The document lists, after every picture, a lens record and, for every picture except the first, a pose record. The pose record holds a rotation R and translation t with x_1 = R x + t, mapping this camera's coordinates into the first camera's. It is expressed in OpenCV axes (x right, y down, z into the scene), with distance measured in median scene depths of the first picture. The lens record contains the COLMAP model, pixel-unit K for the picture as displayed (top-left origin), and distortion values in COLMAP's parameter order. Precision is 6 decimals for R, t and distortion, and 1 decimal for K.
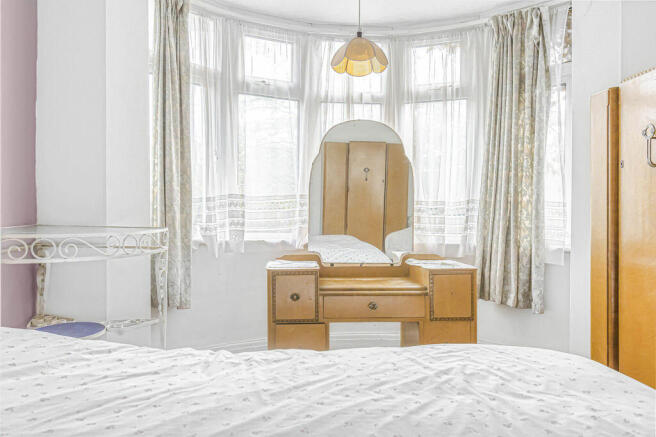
lens RADIAL K [[463.3, 0, 328.0], [0, 463.3, 218.5], [0, 0, 1]] dist [0.001761, 0.000391]
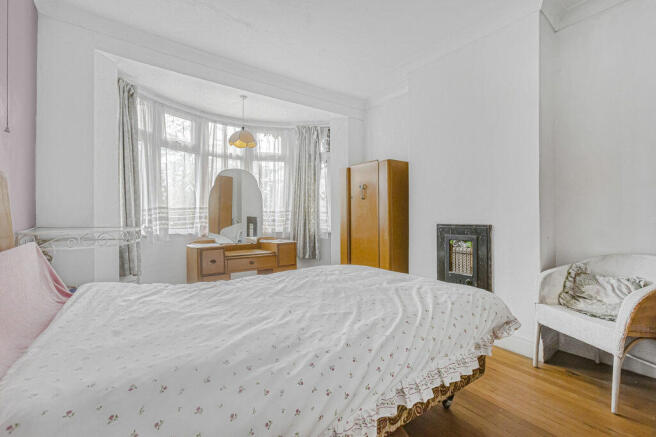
lens RADIAL K [[296.9, 0, 326.6], [0, 296.9, 215.6], [0, 0, 1]] dist [-0.000315, 0.000498]
pose [[0.839788, -0.006167, 0.542880, -0.295931], [0.013412, 0.999866, -0.009388, -0.001099], [-0.542750, 0.015165, 0.839758, -0.244681]]
